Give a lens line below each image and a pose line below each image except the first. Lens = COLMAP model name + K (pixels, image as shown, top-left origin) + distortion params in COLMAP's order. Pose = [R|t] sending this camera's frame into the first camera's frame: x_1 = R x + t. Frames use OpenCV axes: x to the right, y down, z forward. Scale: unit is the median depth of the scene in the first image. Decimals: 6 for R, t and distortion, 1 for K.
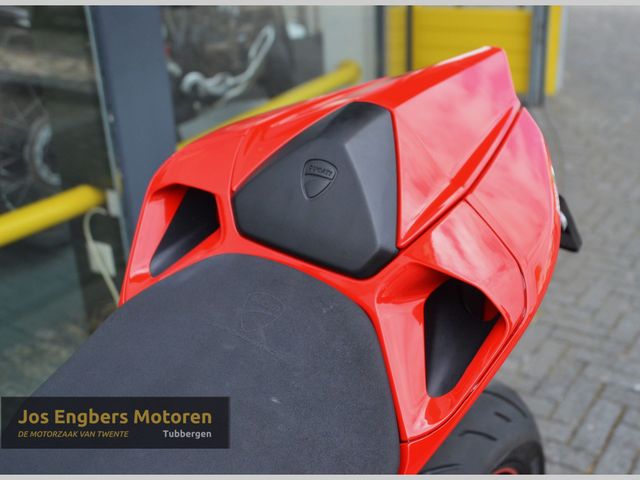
lens RADIAL K [[750.0, 0, 363.4], [0, 750.0, 241.2], [0, 0, 1]] dist [0.000023, 0.017562]
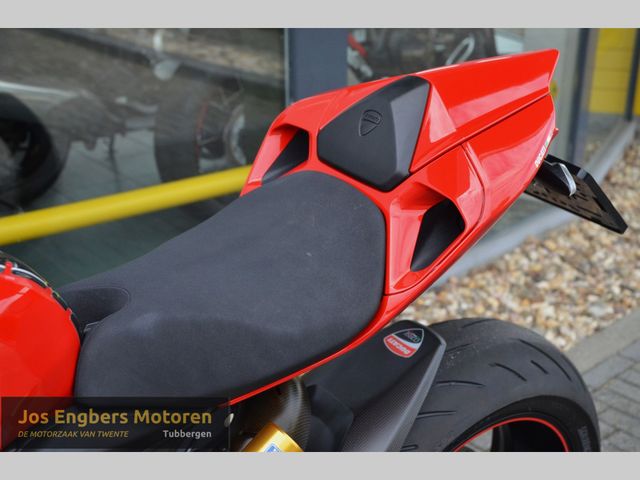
lens RADIAL K [[885.3, 0, 320.0], [0, 885.3, 240.0], [0, 0, 1]] dist [0.002510, 0.080270]
pose [[0.937714, 0.135238, -0.320005, 0.153826], [-0.154536, 0.987347, -0.035571, 0.077847], [0.311146, 0.082808, 0.946748, -0.230360]]
